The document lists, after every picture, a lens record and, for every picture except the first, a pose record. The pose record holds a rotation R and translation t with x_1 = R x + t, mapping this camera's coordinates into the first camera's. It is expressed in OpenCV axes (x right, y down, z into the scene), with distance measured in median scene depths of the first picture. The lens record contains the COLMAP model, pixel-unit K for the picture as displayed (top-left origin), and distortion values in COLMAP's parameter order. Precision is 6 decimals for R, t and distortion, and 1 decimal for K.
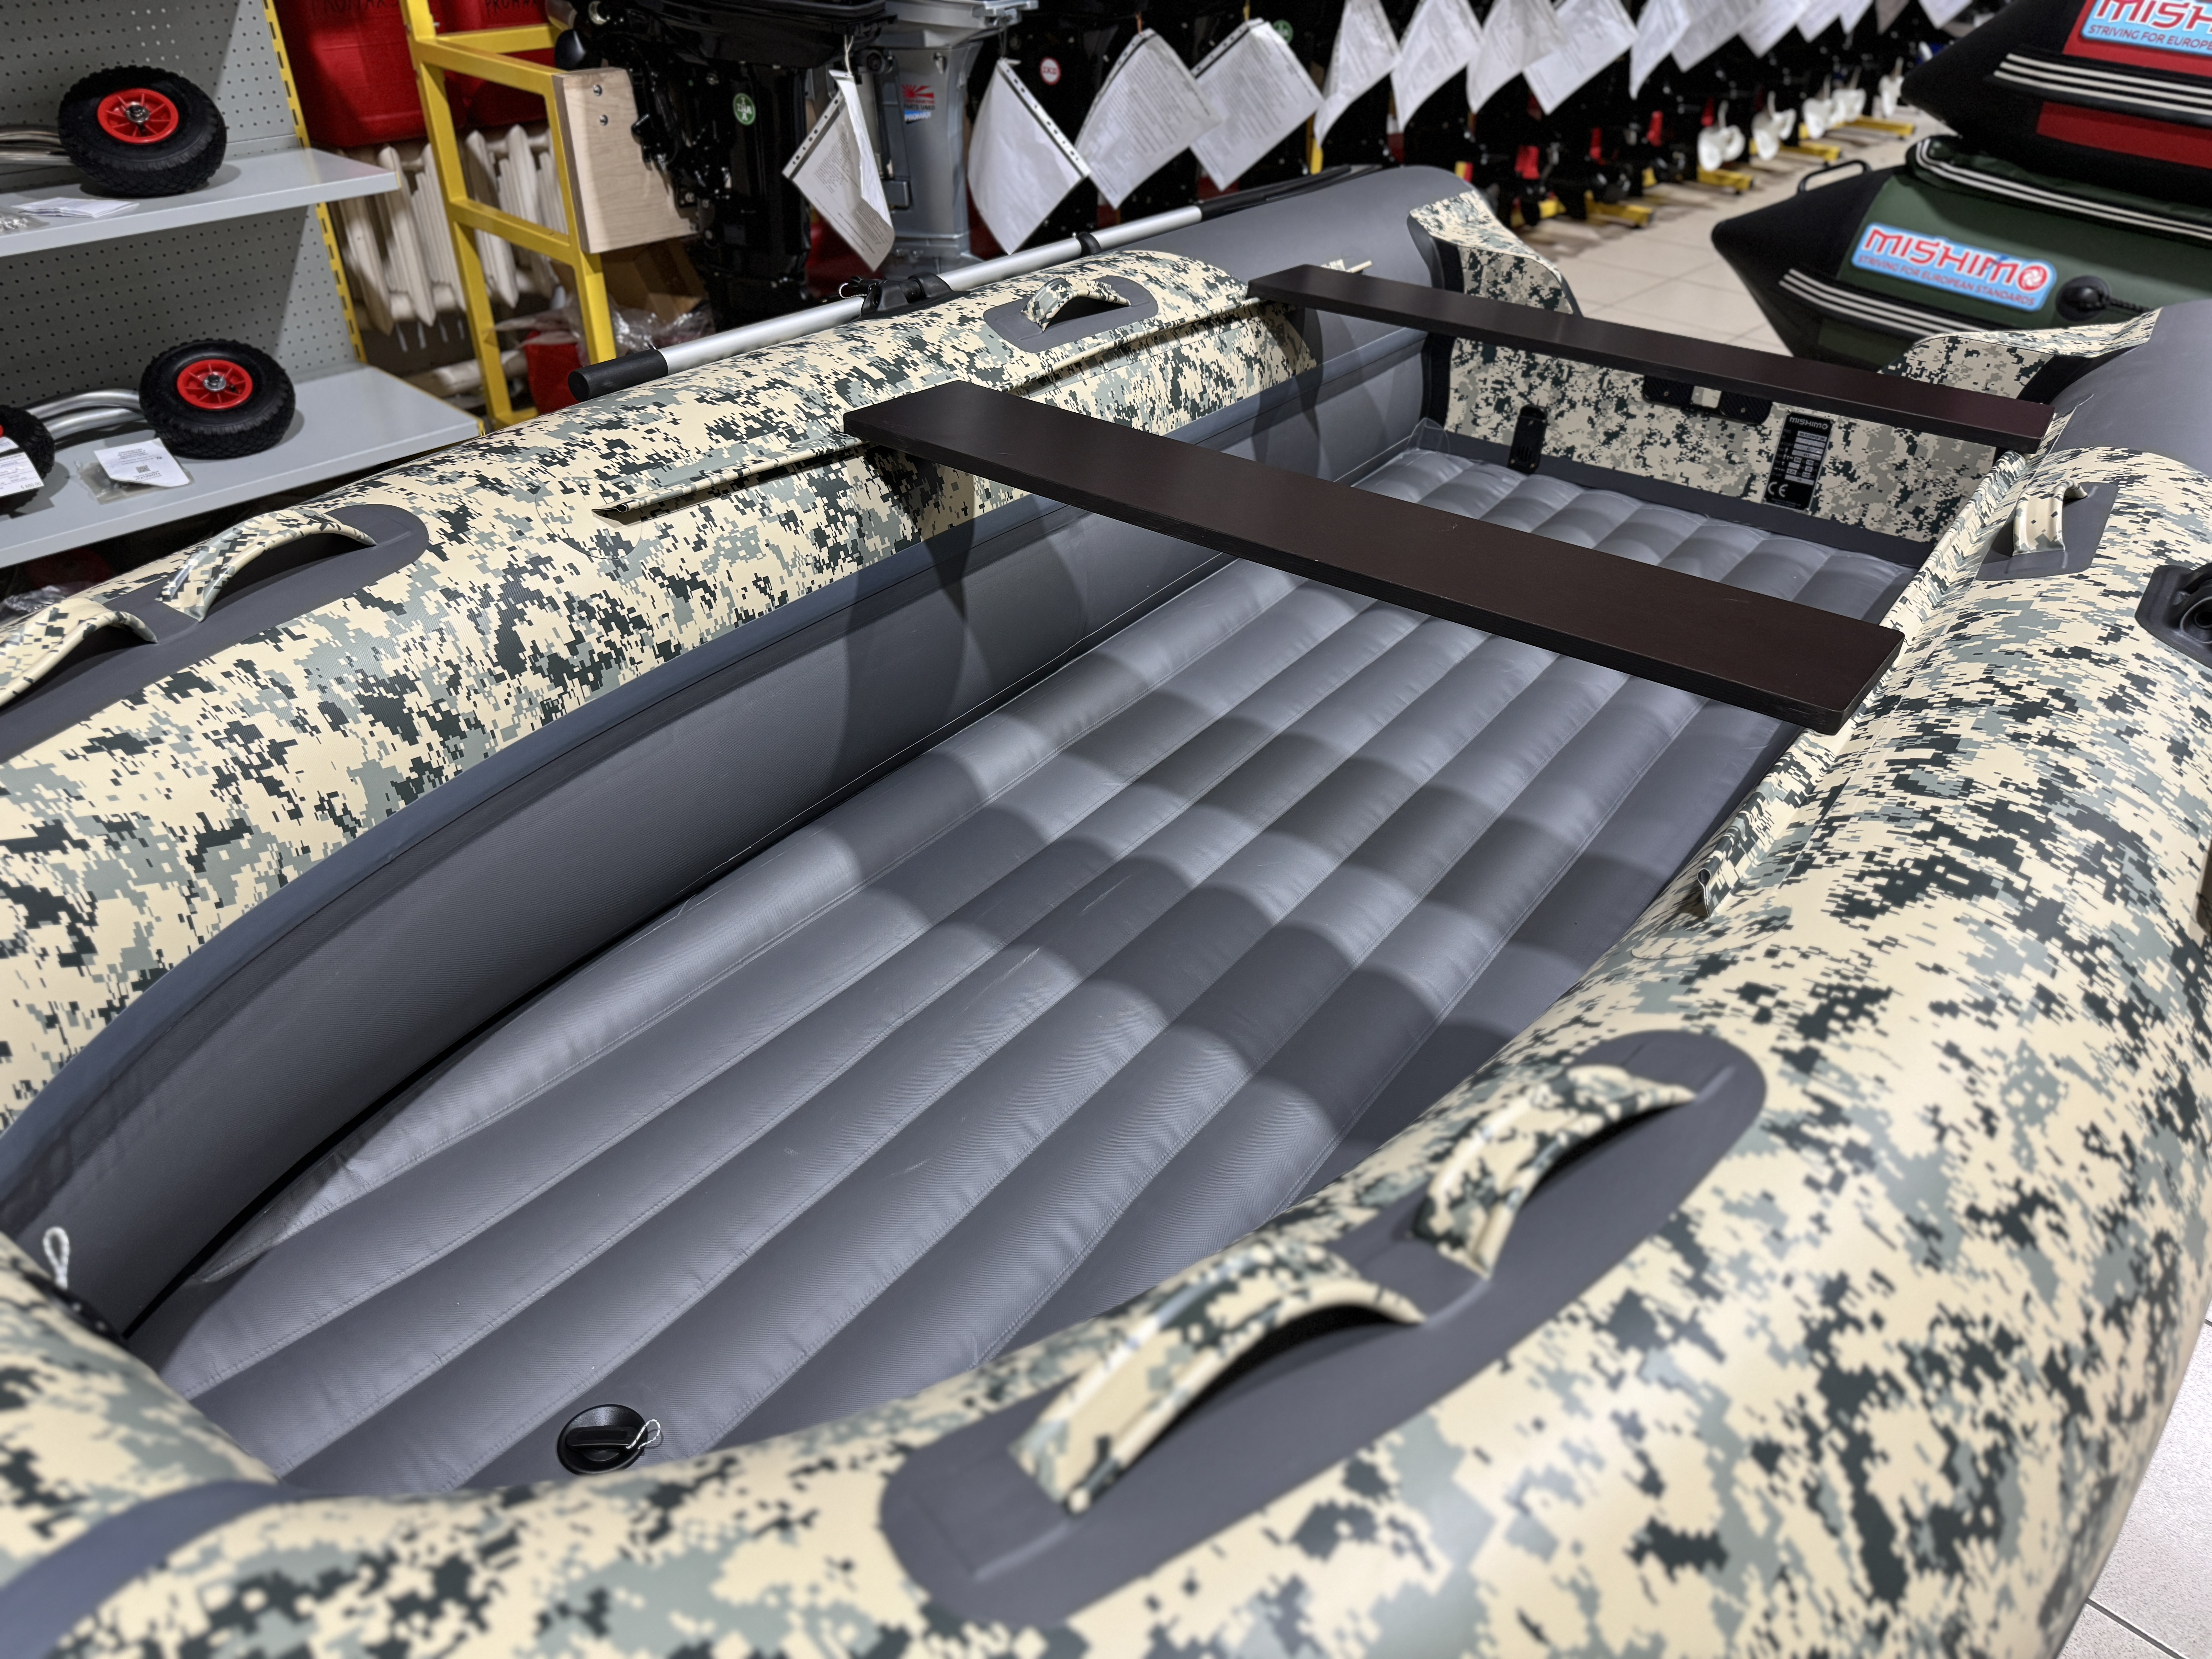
lens RADIAL K [[1647.0, 0, 1110.0], [0, 1647.0, 789.9], [0, 0, 1]] dist [0.101115, -0.199890]
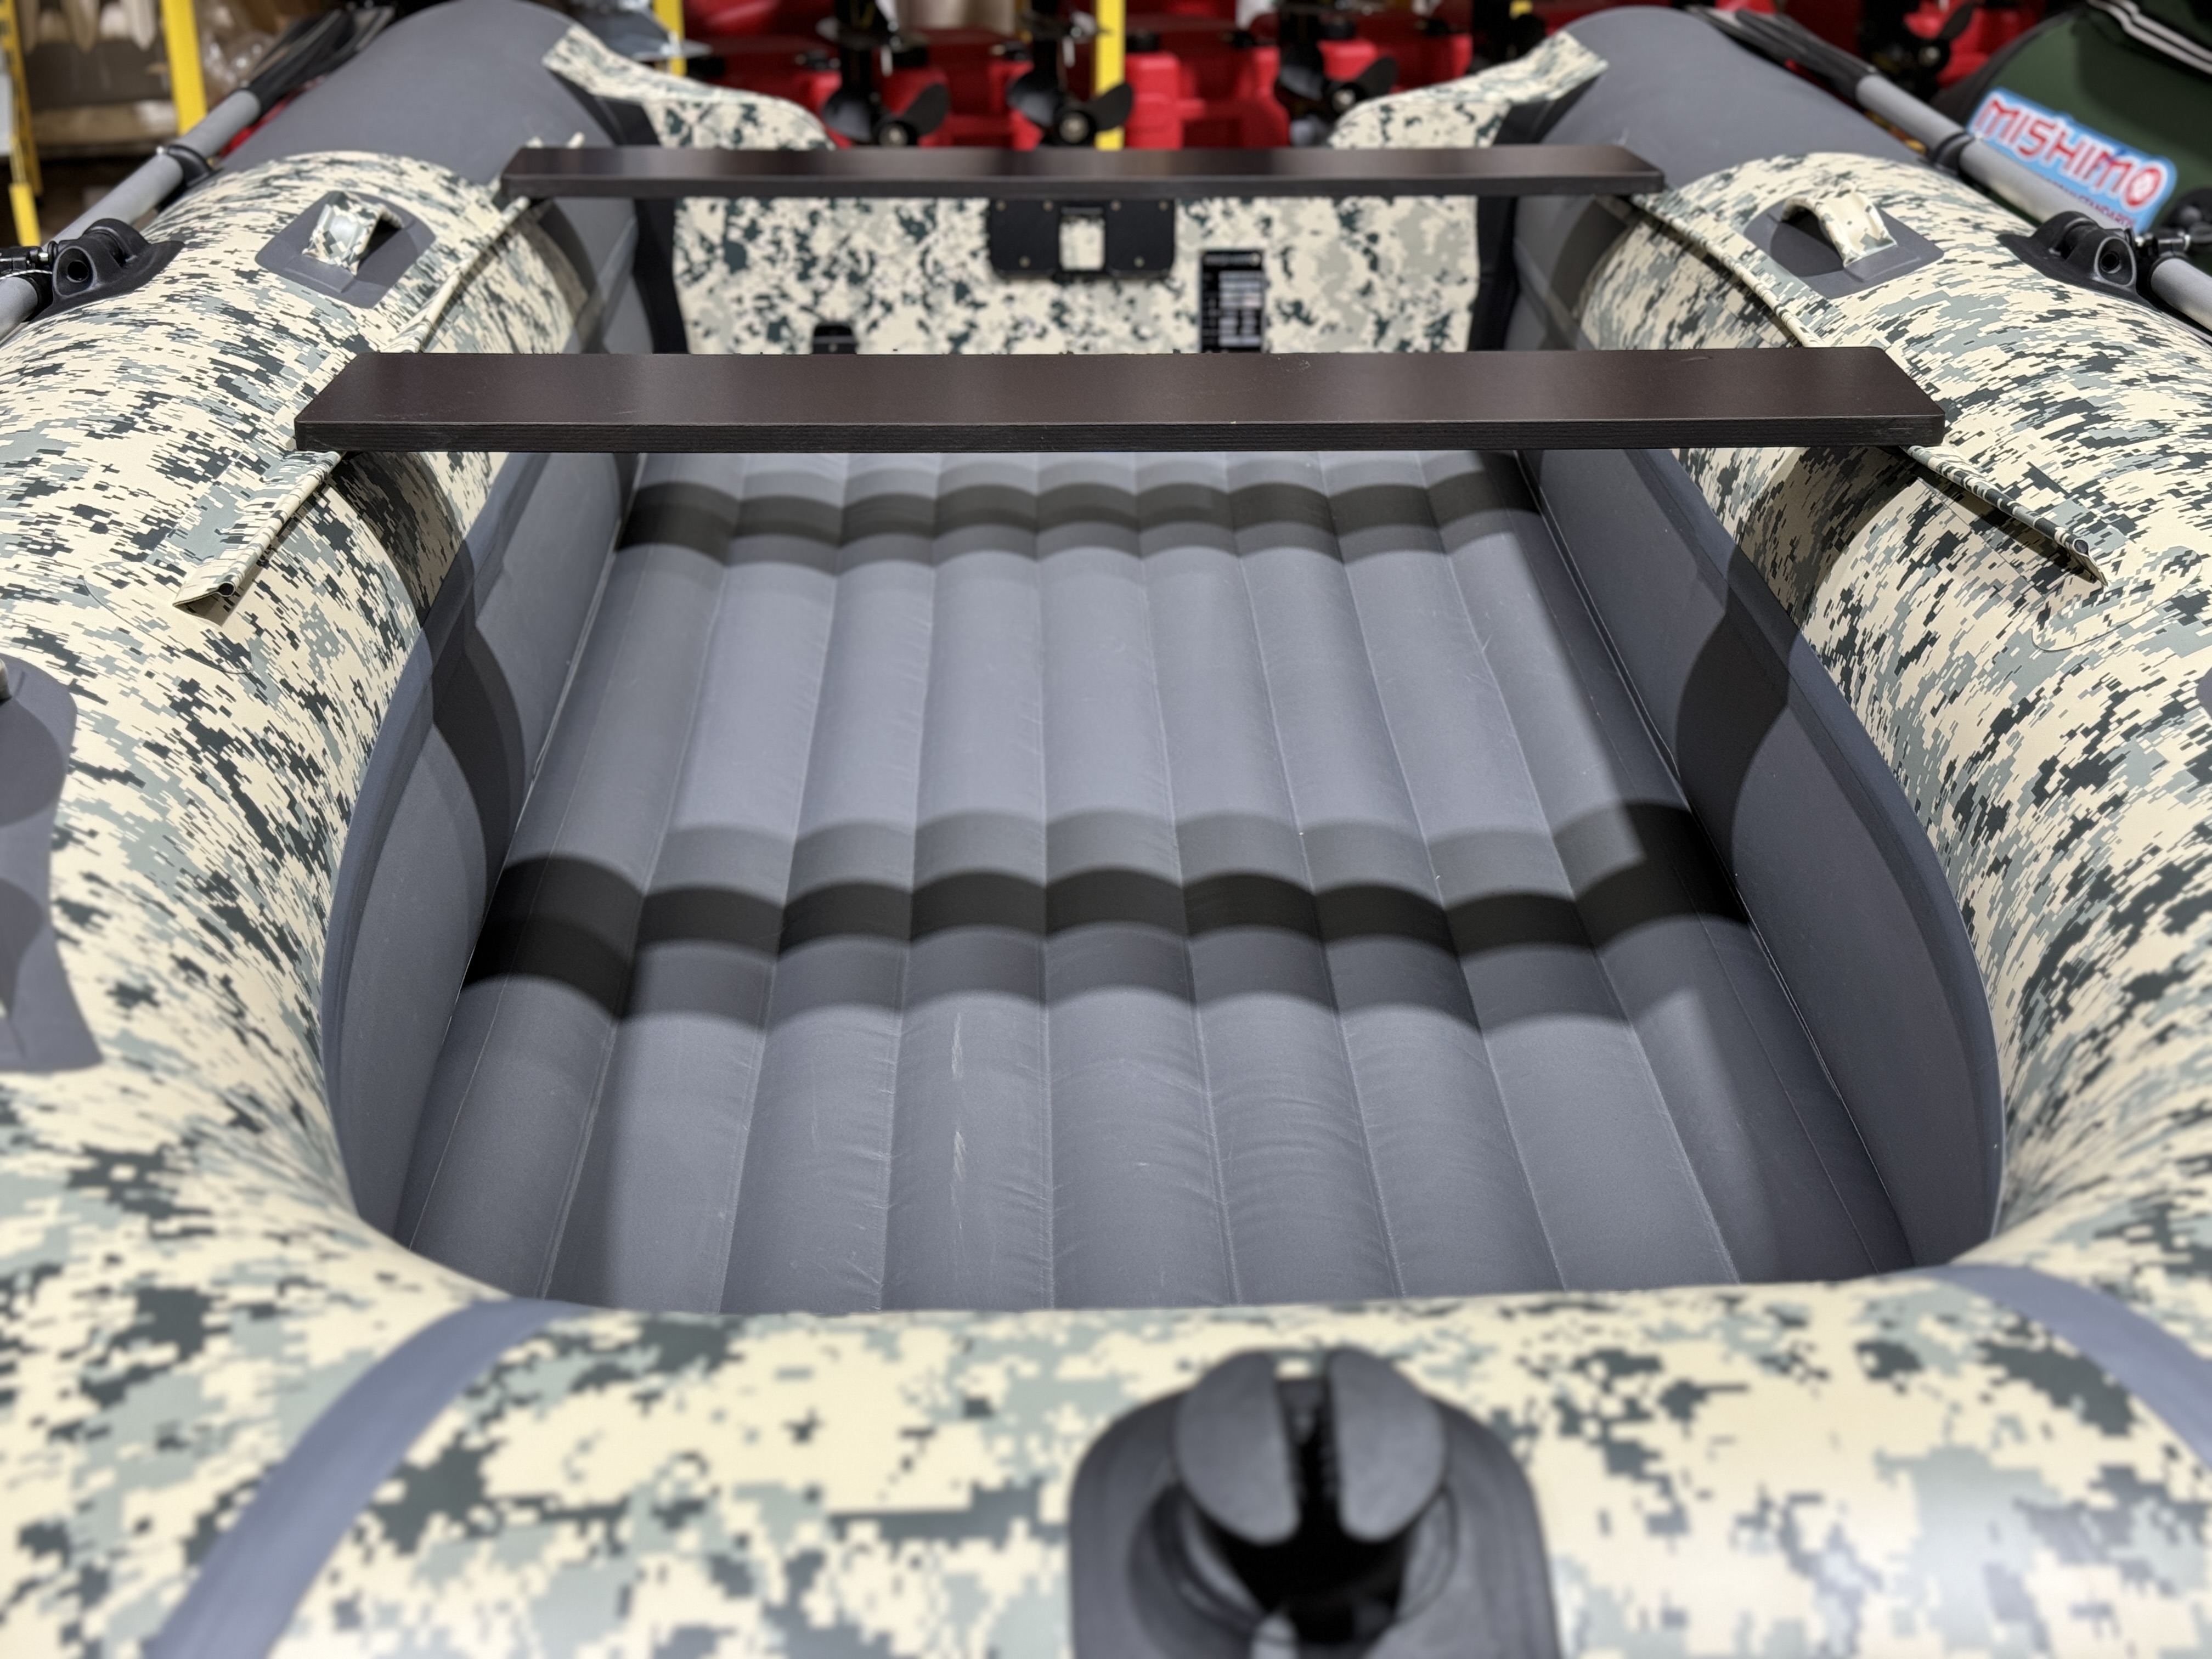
lens RADIAL K [[3118.1, 0, 1162.6], [0, 3118.1, 829.1], [0, 0, 1]] dist [0.191038, -0.342432]
pose [[0.794579, -0.267828, 0.544896, -0.404957], [0.332593, 0.942824, -0.021575, 0.027462], [-0.507963, 0.198371, 0.838226, -0.054967]]
